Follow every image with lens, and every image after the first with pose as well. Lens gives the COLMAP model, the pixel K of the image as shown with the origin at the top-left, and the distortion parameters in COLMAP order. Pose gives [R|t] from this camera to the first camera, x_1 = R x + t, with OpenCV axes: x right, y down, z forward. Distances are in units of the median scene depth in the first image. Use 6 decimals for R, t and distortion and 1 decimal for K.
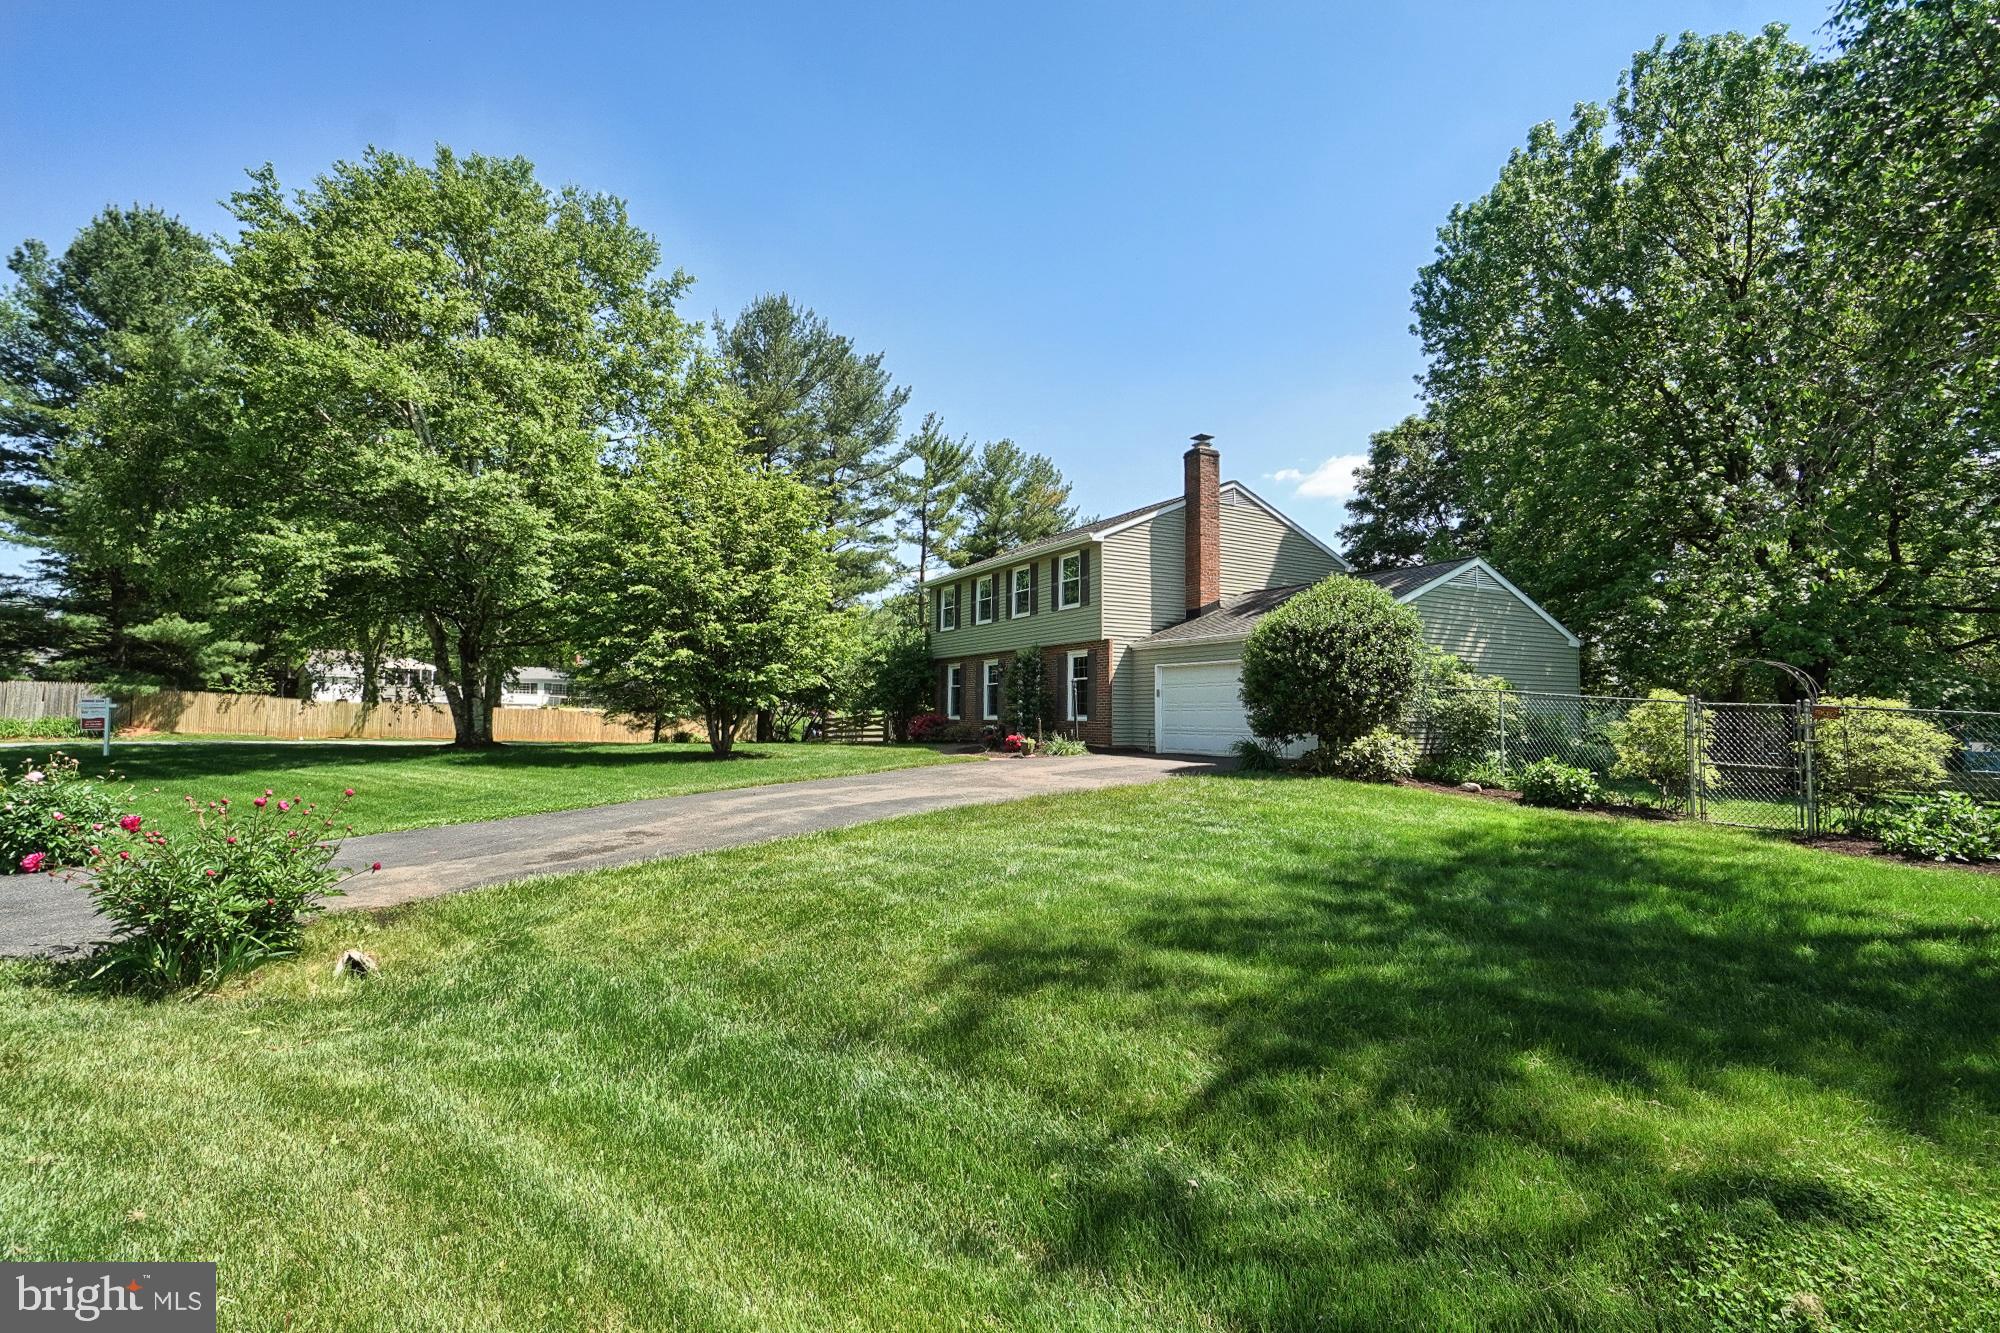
lens RADIAL K [[883.8, 0, 984.2], [0, 883.8, 675.5], [0, 0, 1]] dist [-0.059634, 0.023241]
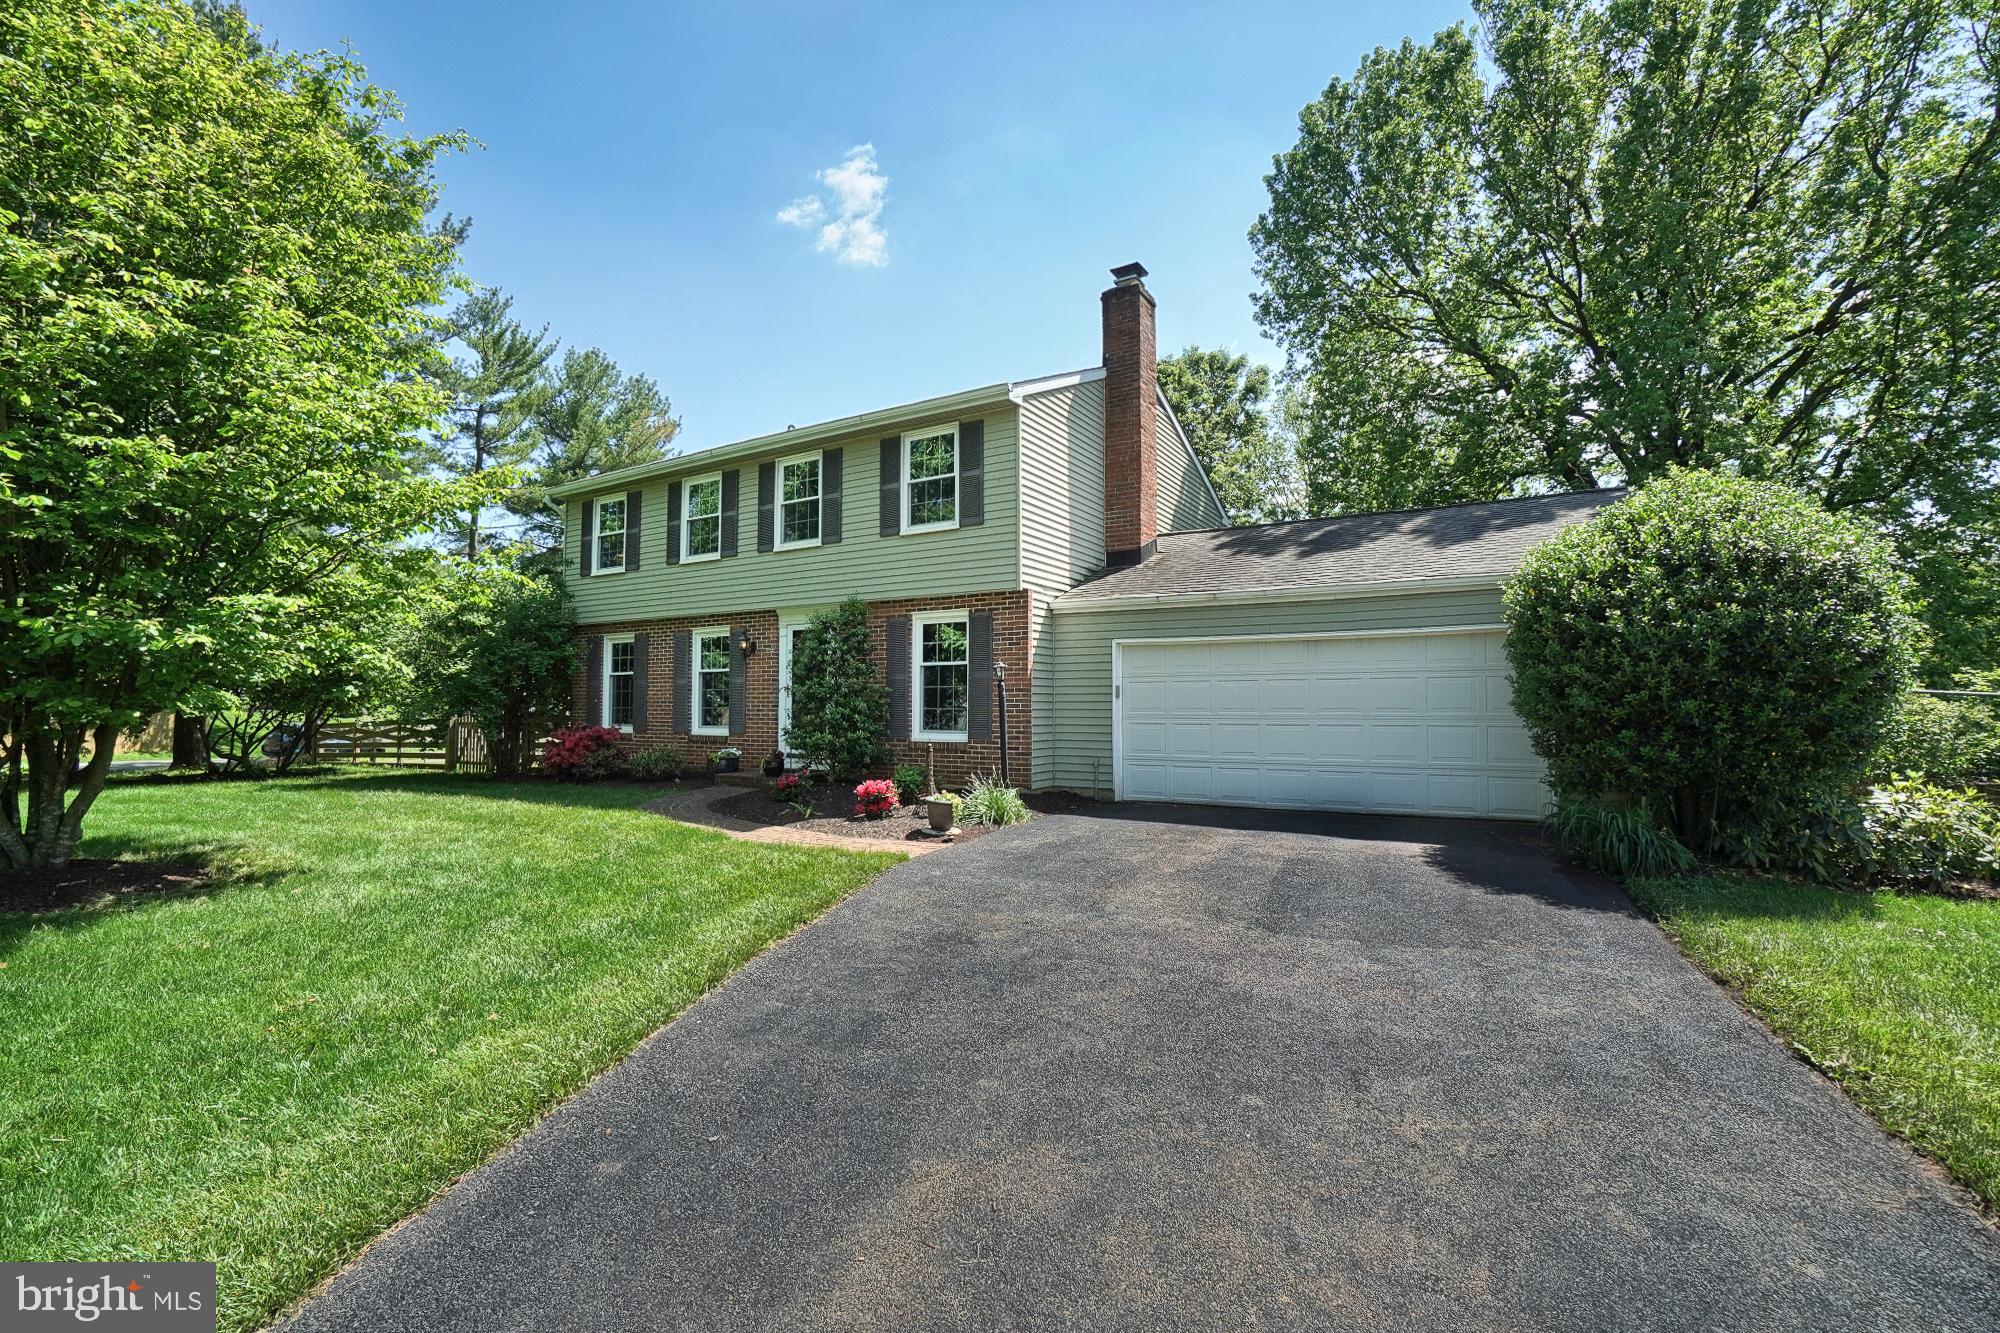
lens RADIAL K [[883.8, 0, 984.2], [0, 883.8, 675.5], [0, 0, 1]] dist [-0.059634, 0.023241]
pose [[0.873101, 0.009820, 0.487440, -0.109479], [-0.015797, 0.999842, 0.008153, 0.005308], [-0.487282, -0.014818, 0.873119, 0.422594]]
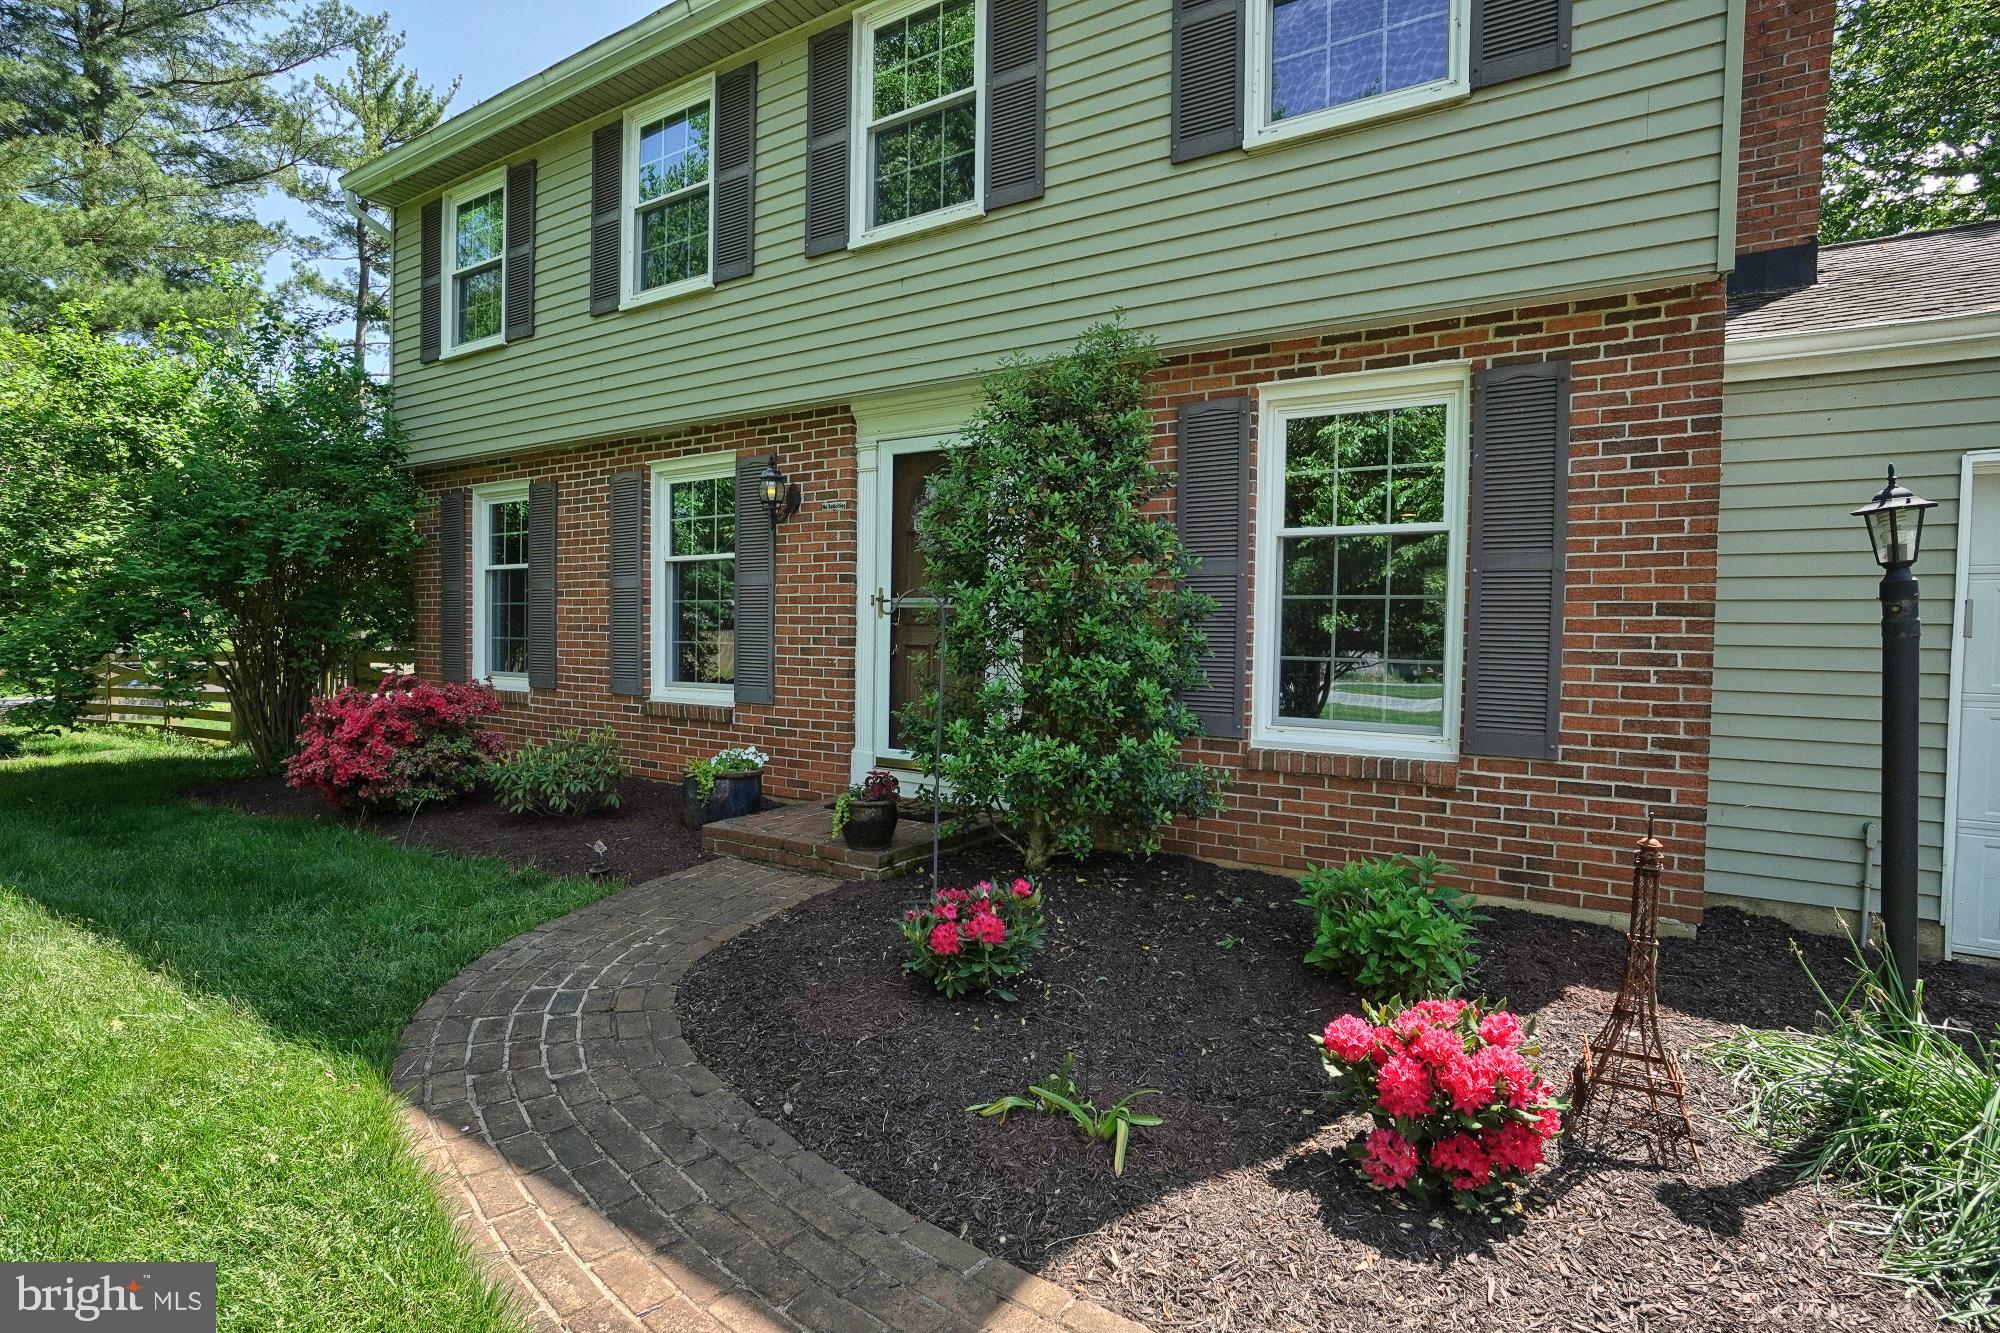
lens RADIAL K [[1033.8, 0, 992.7], [0, 1033.8, 670.4], [0, 0, 1]] dist [-0.036125, 0.000272]
pose [[0.884188, -0.012885, 0.466953, -0.051079], [-0.027655, 0.996422, 0.079861, 0.015197], [-0.466311, -0.083526, 0.880669, 0.692243]]
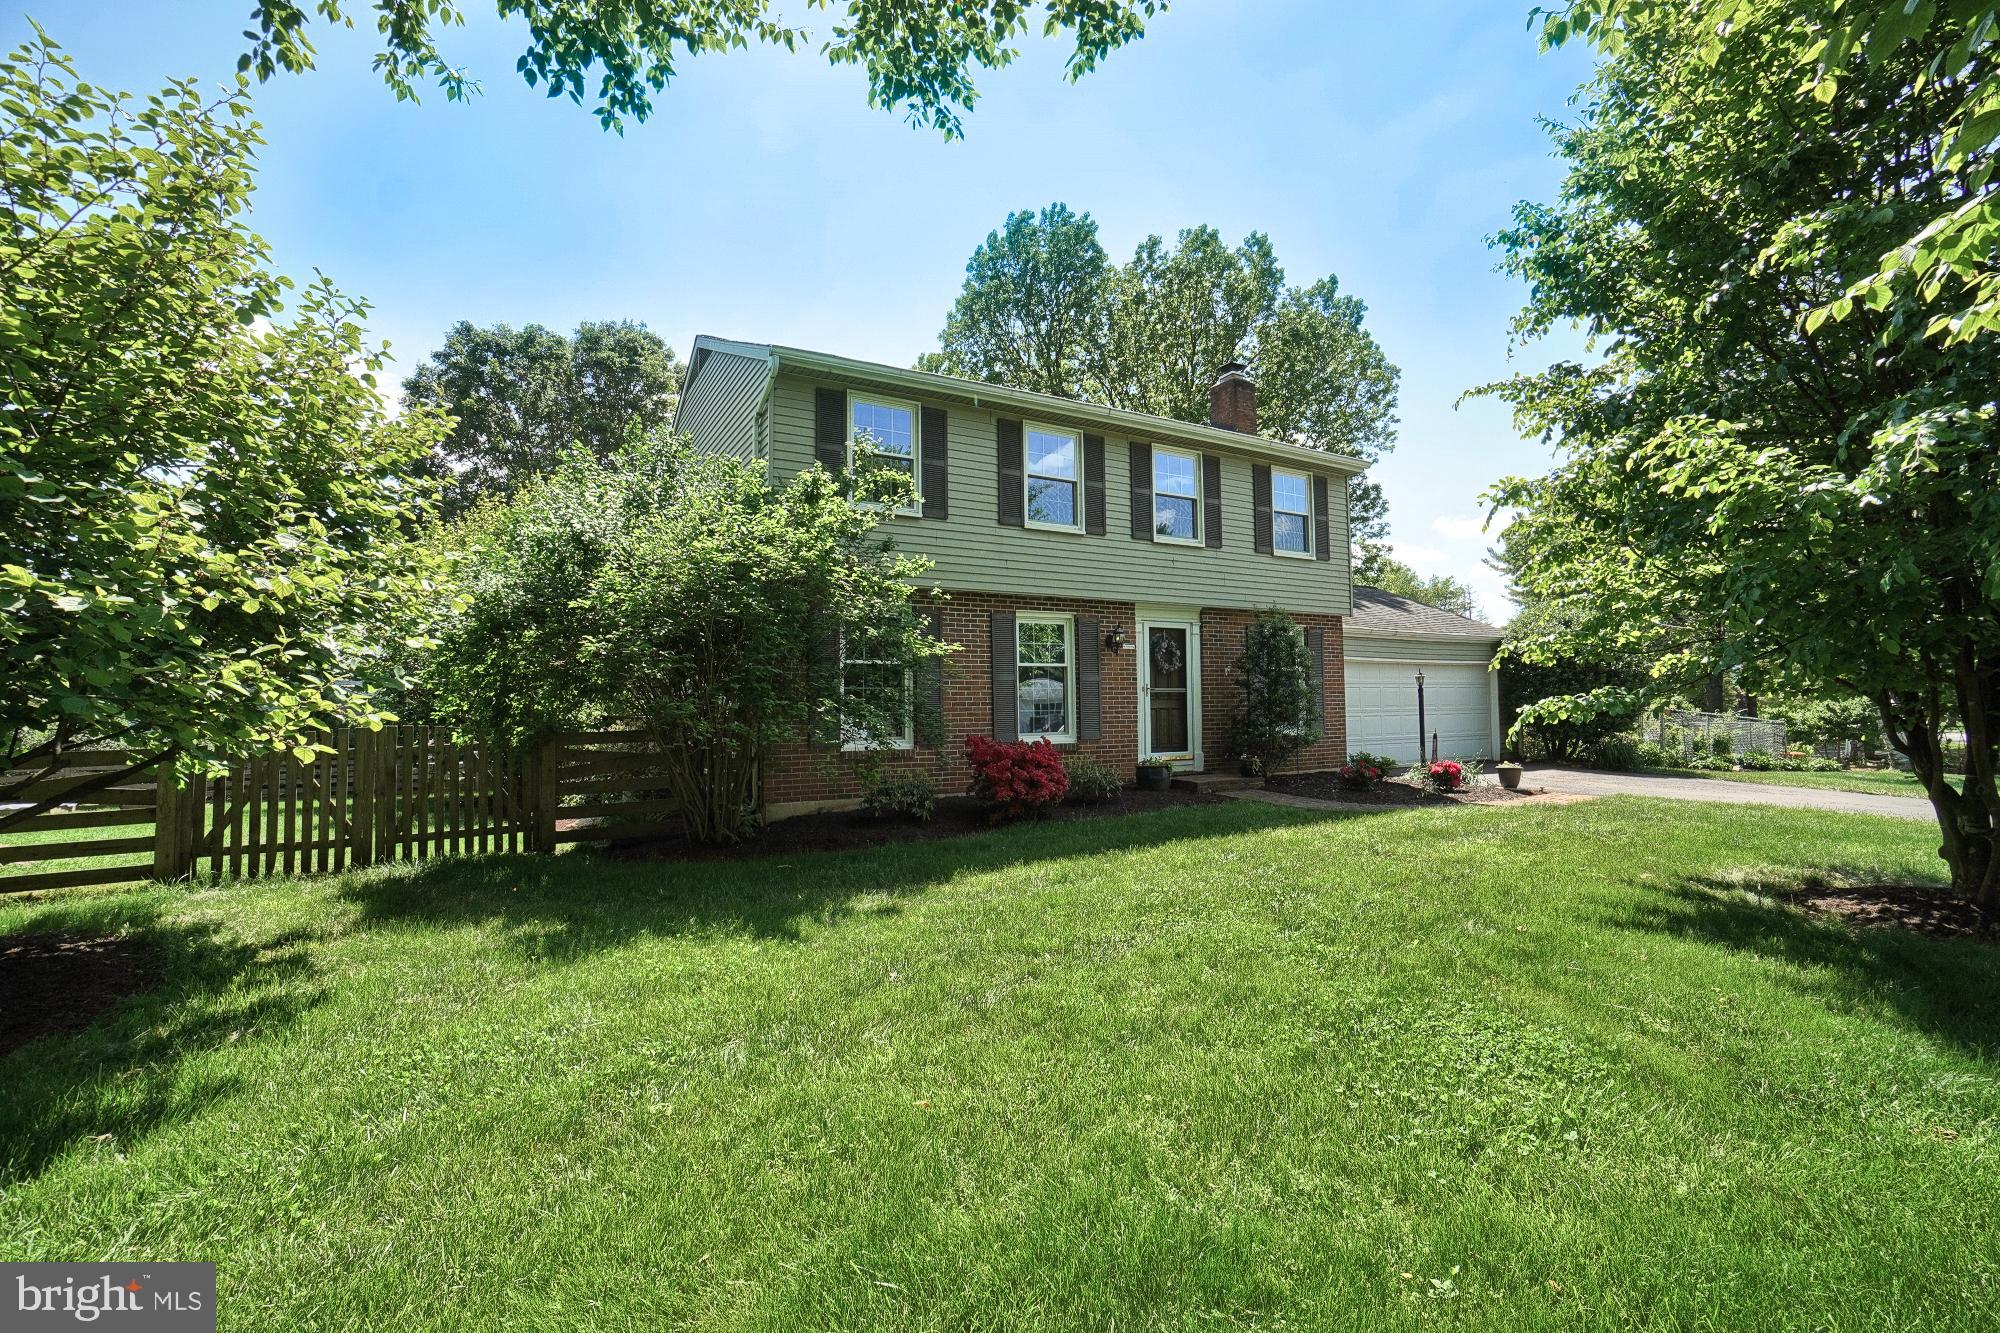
lens RADIAL K [[883.8, 0, 984.2], [0, 883.8, 675.5], [0, 0, 1]] dist [-0.059634, 0.023241]
pose [[-0.016253, 0.032849, 0.999328, -0.437130], [-0.035667, 0.998805, -0.033412, 0.030773], [-0.999232, -0.036186, -0.015062, 1.012842]]
